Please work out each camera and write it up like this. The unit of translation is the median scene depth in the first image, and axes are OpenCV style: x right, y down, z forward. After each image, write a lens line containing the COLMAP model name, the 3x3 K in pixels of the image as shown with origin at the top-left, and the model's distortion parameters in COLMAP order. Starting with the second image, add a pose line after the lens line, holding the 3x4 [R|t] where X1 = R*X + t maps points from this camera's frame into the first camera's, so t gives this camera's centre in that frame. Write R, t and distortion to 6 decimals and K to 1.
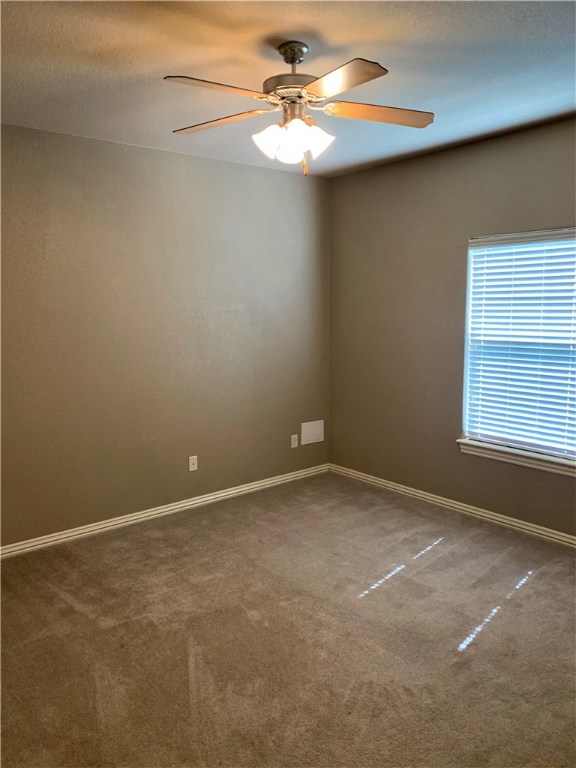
lens RADIAL K [[584.7, 0, 287.7], [0, 584.7, 382.1], [0, 0, 1]] dist [0.009590, 0.005037]
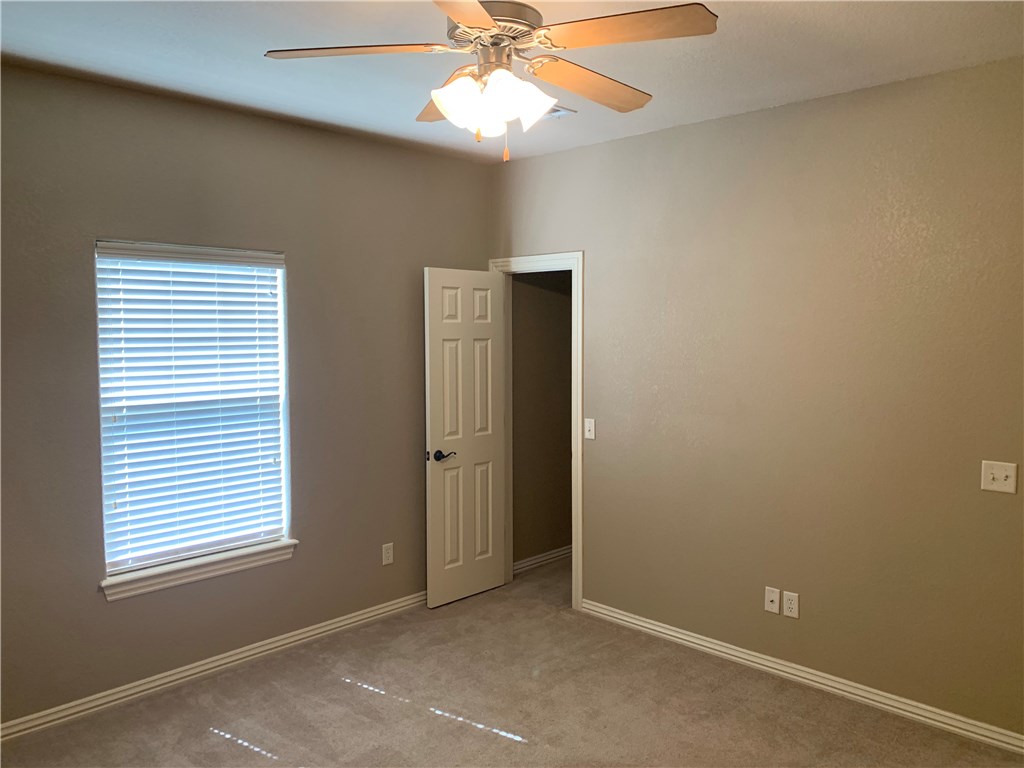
lens RADIAL K [[779.6, 0, 514.0], [0, 779.6, 387.6], [0, 0, 1]] dist [0.009590, 0.005037]
pose [[-0.108682, -0.063087, 0.992073, -0.559016], [0.140754, 0.986953, 0.078181, -0.104129], [-0.984061, 0.148135, -0.098384, 0.718316]]
